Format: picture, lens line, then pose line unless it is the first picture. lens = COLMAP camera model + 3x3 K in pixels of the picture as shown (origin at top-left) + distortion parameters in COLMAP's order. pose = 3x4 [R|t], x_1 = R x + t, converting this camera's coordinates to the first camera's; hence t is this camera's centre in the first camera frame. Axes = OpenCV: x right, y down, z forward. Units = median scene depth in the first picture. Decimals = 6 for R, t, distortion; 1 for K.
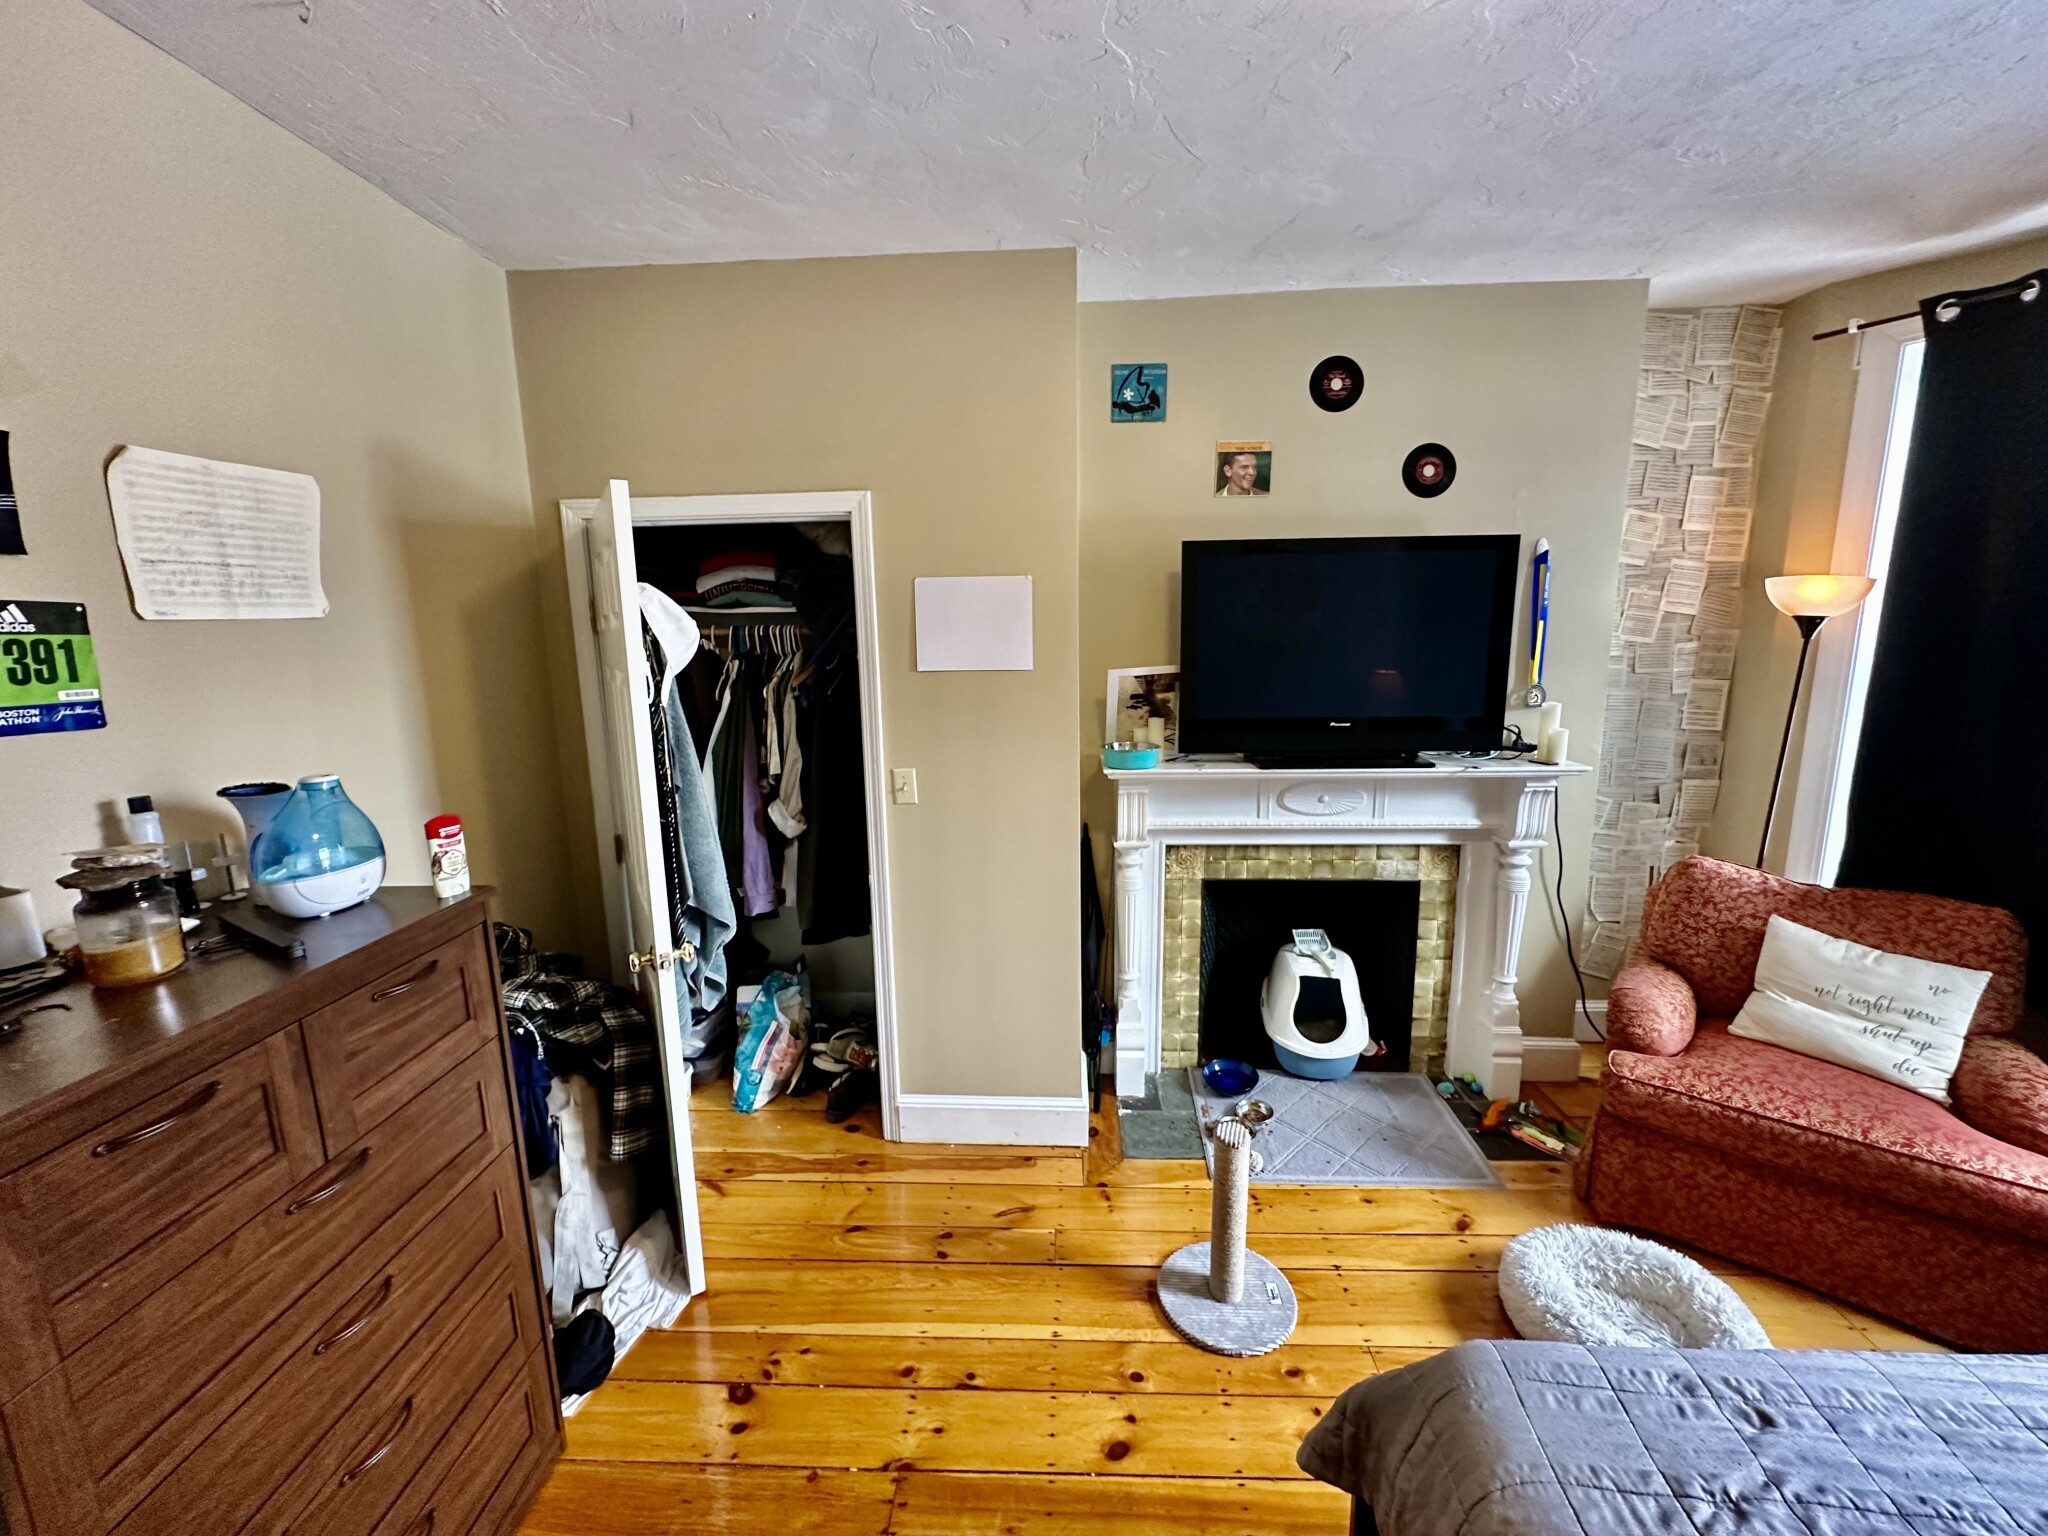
lens RADIAL K [[813.9, 0, 1028.0], [0, 813.9, 768.7], [0, 0, 1]] dist [-0.002224, 0.000777]
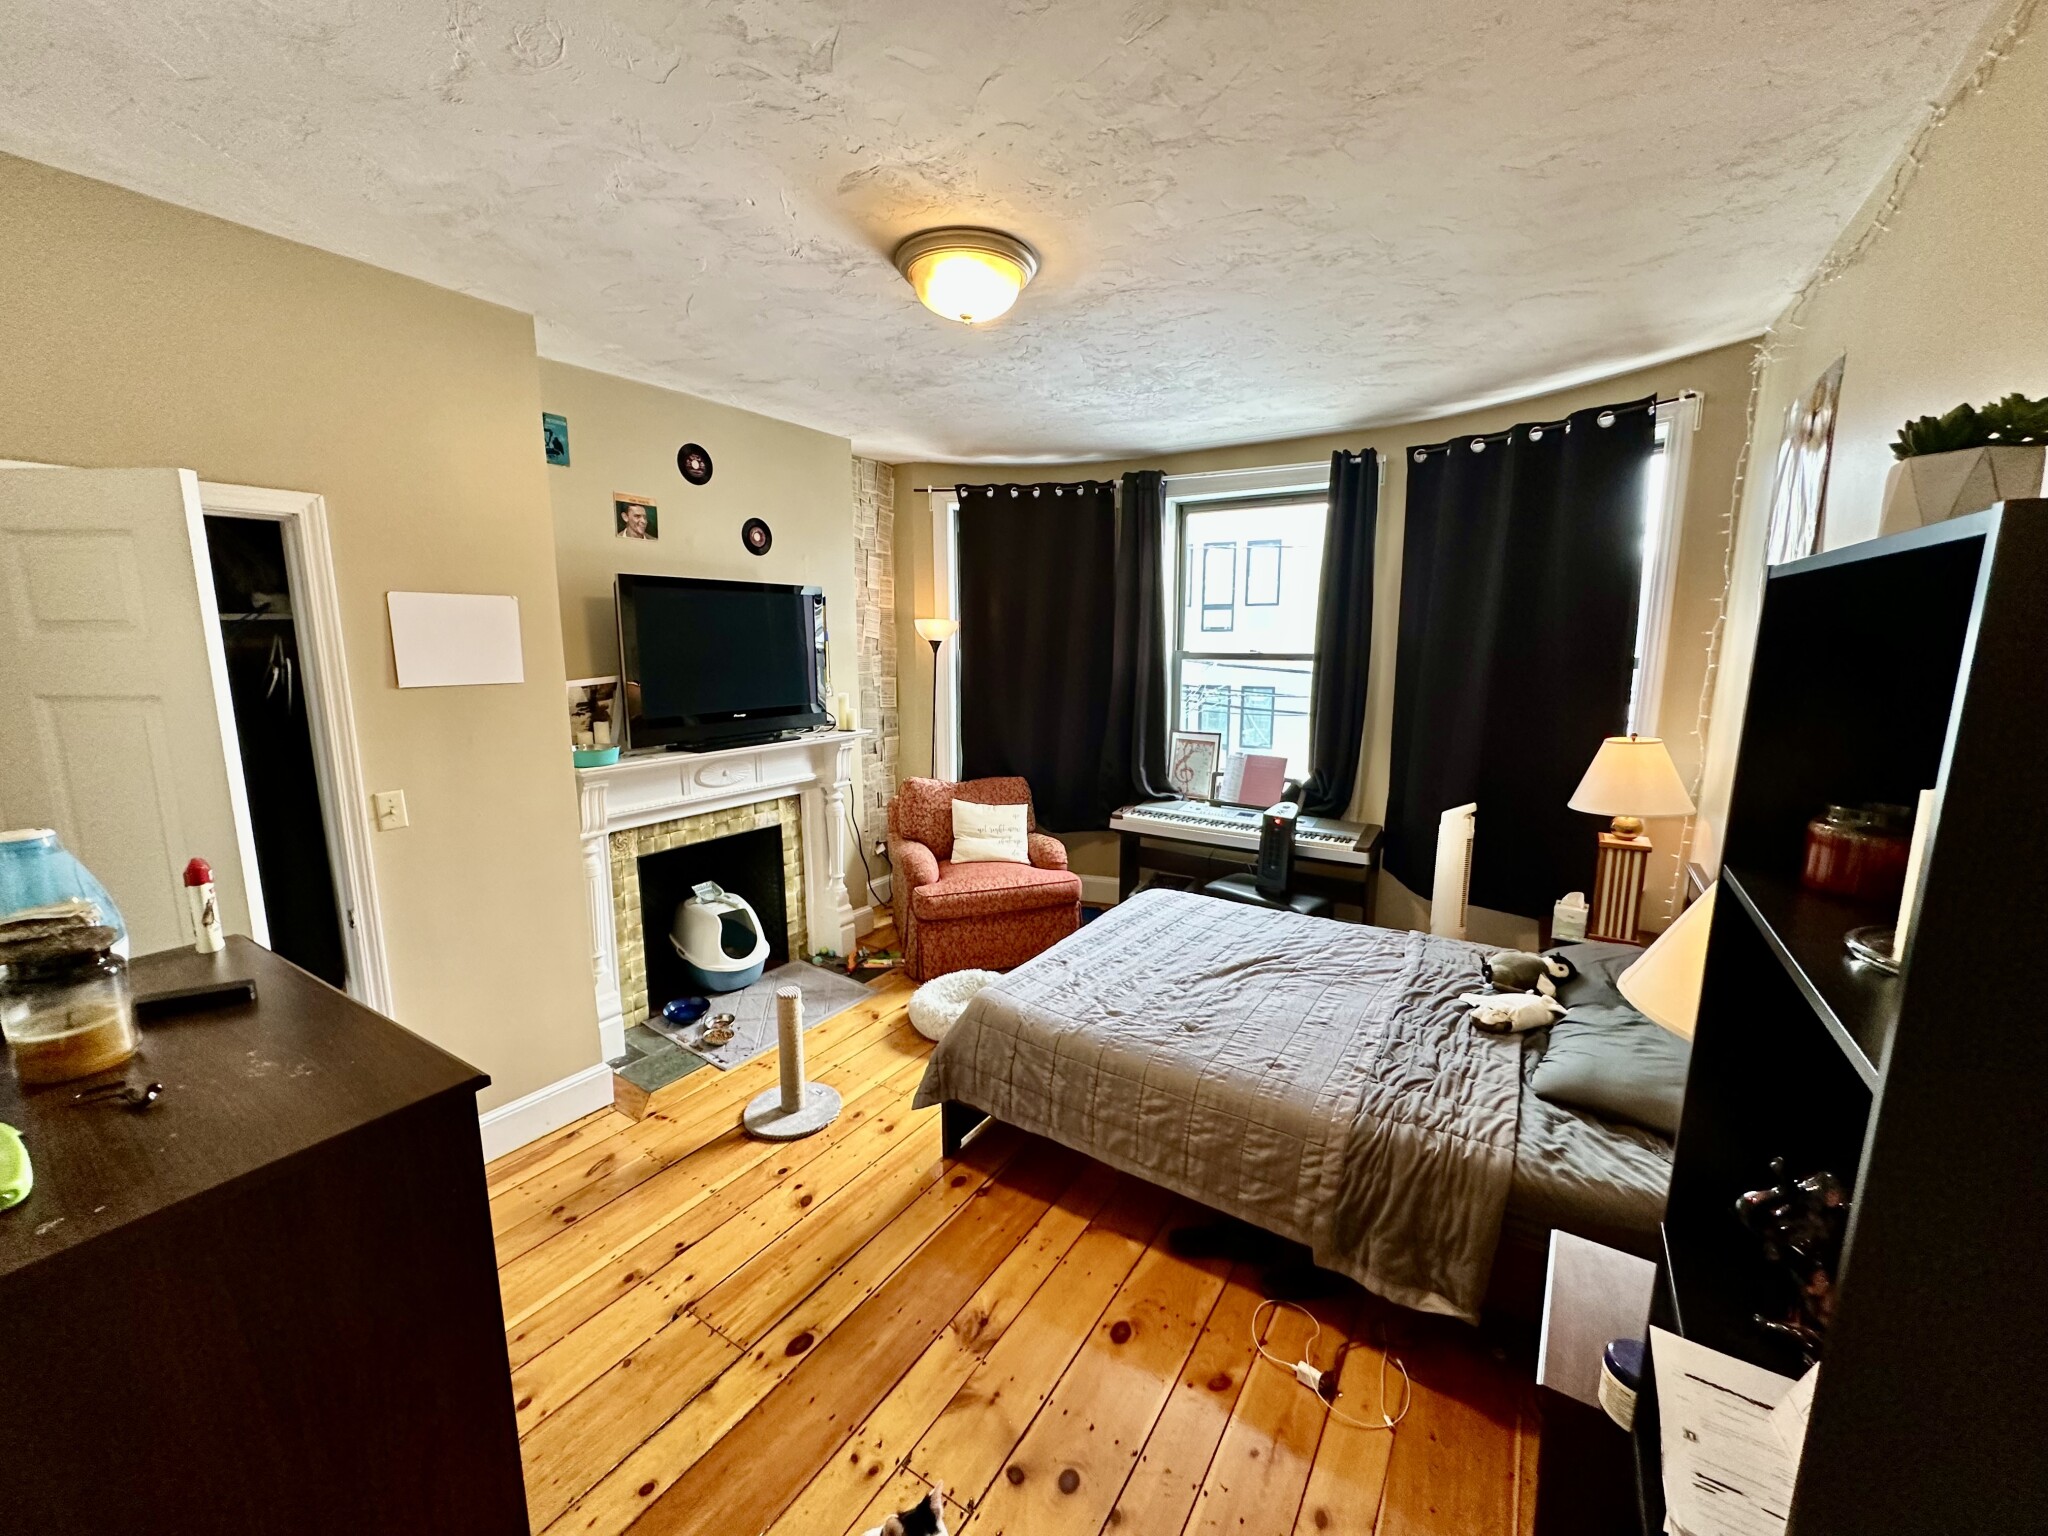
lens RADIAL K [[813.9, 0, 1021.9], [0, 813.9, 767.4], [0, 0, 1]] dist [-0.002224, 0.000777]
pose [[0.509728, -0.122216, 0.851610, -0.536523], [0.141296, 0.988310, 0.057262, 0.020471], [-0.848653, 0.091141, 0.521038, -0.109739]]
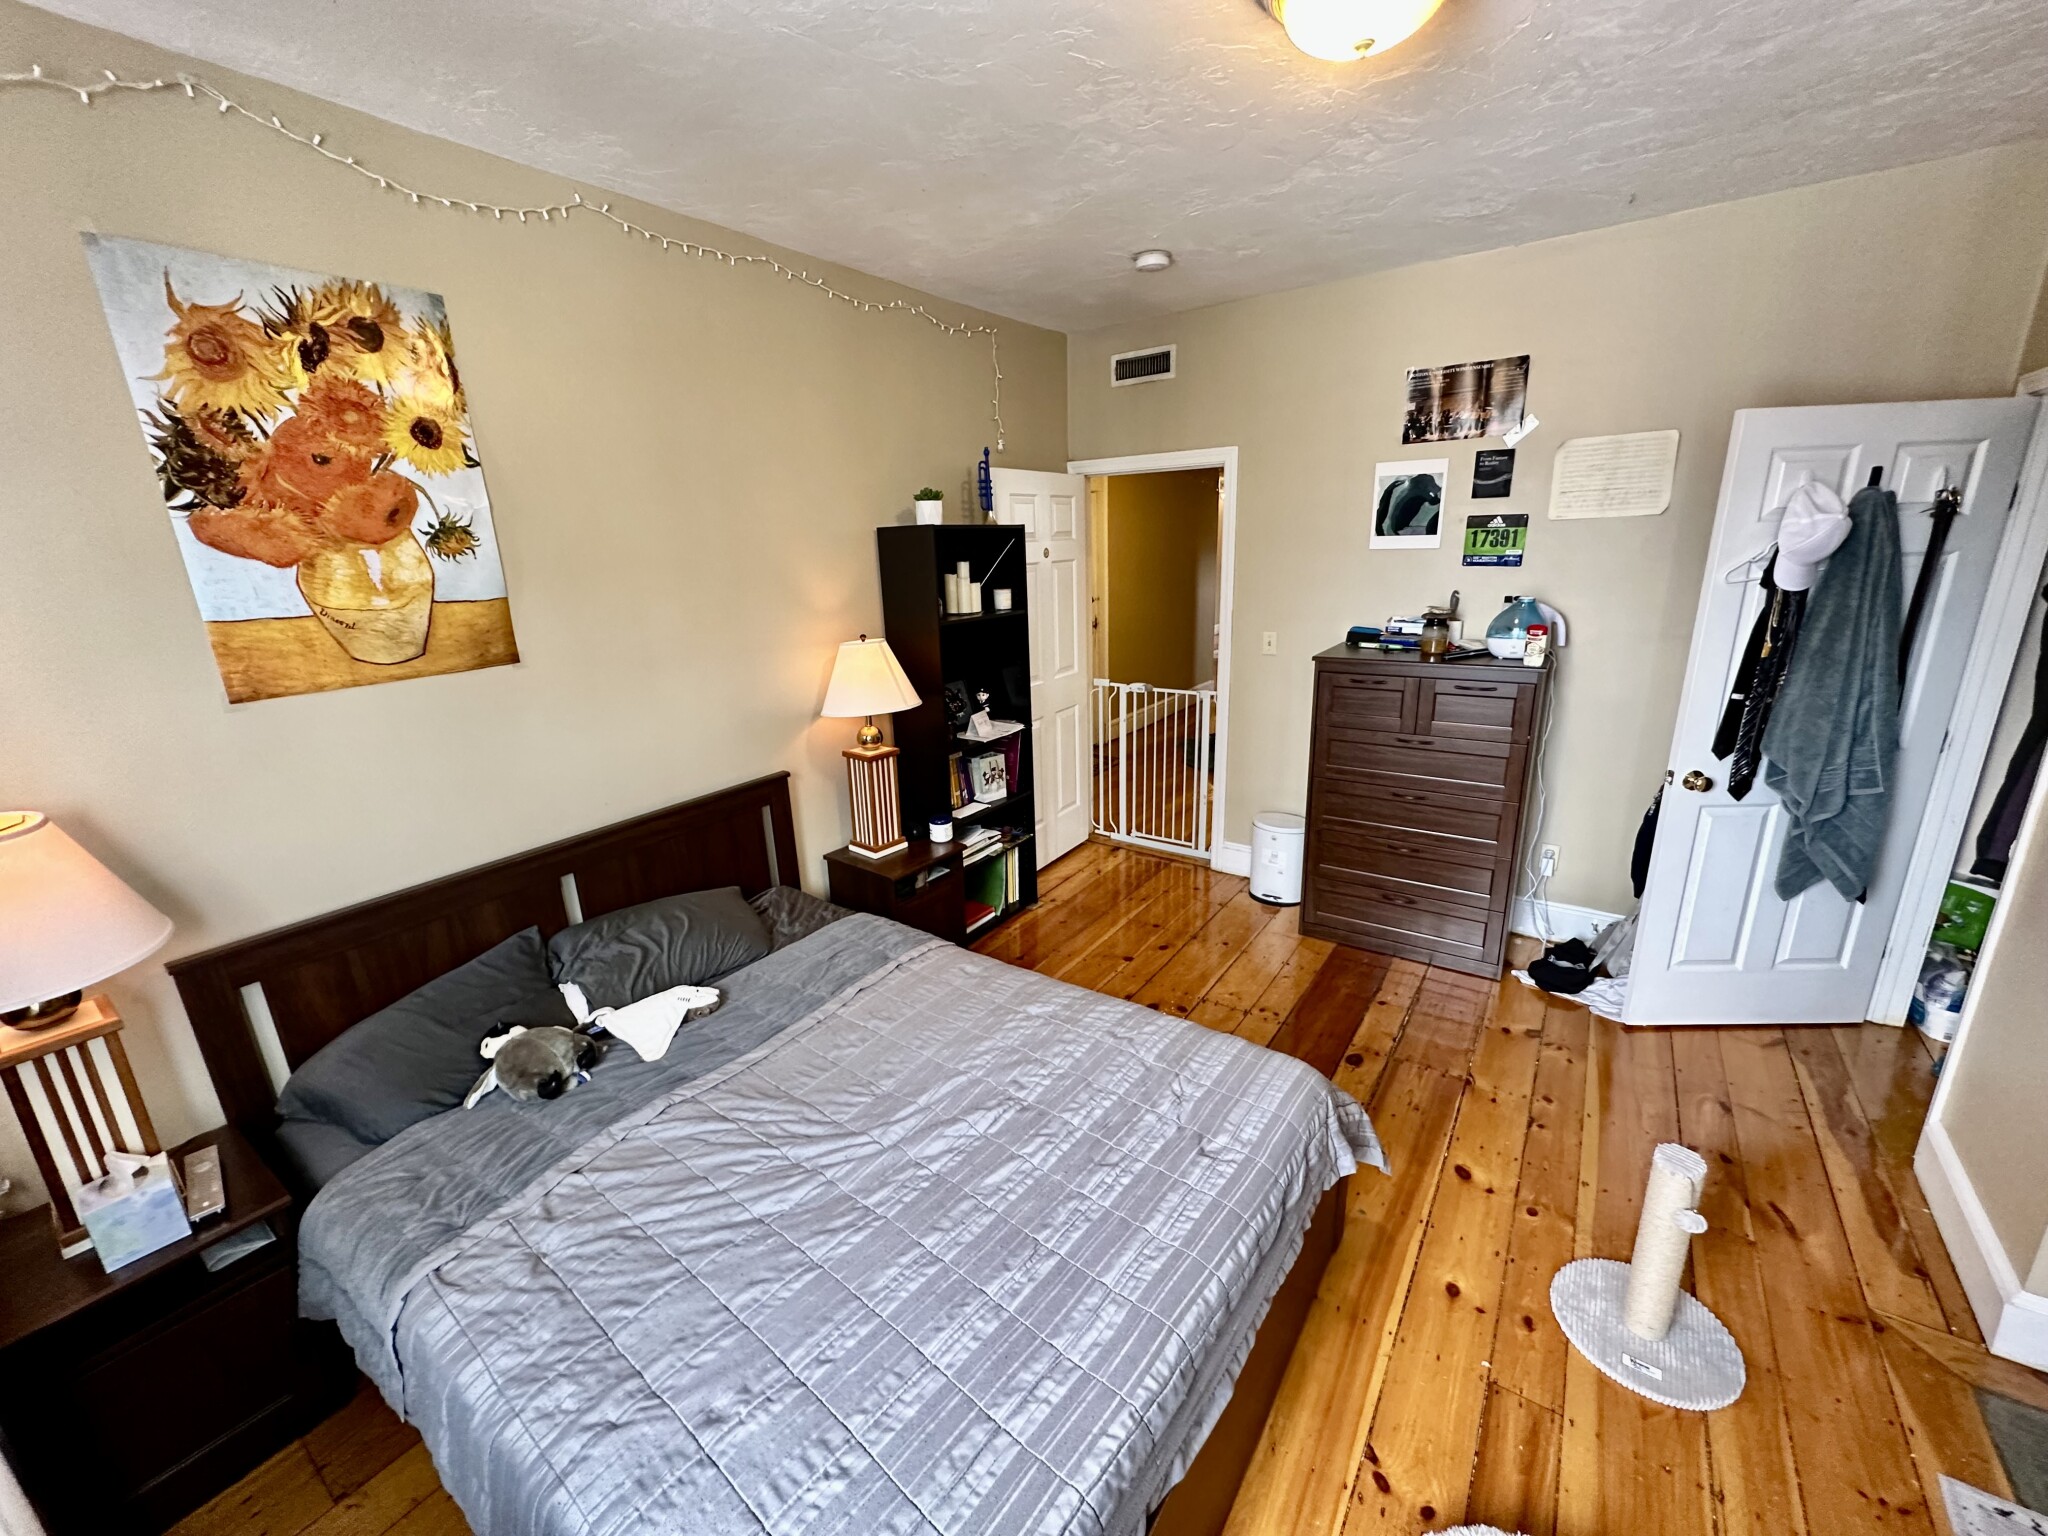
lens RADIAL K [[813.9, 0, 1028.5], [0, 813.9, 769.1], [0, 0, 1]] dist [-0.002224, 0.000777]
pose [[-0.542261, 0.258337, -0.799510, 0.874542], [-0.110042, 0.921526, 0.372398, -0.115547], [0.832973, 0.289917, -0.471279, 0.533932]]
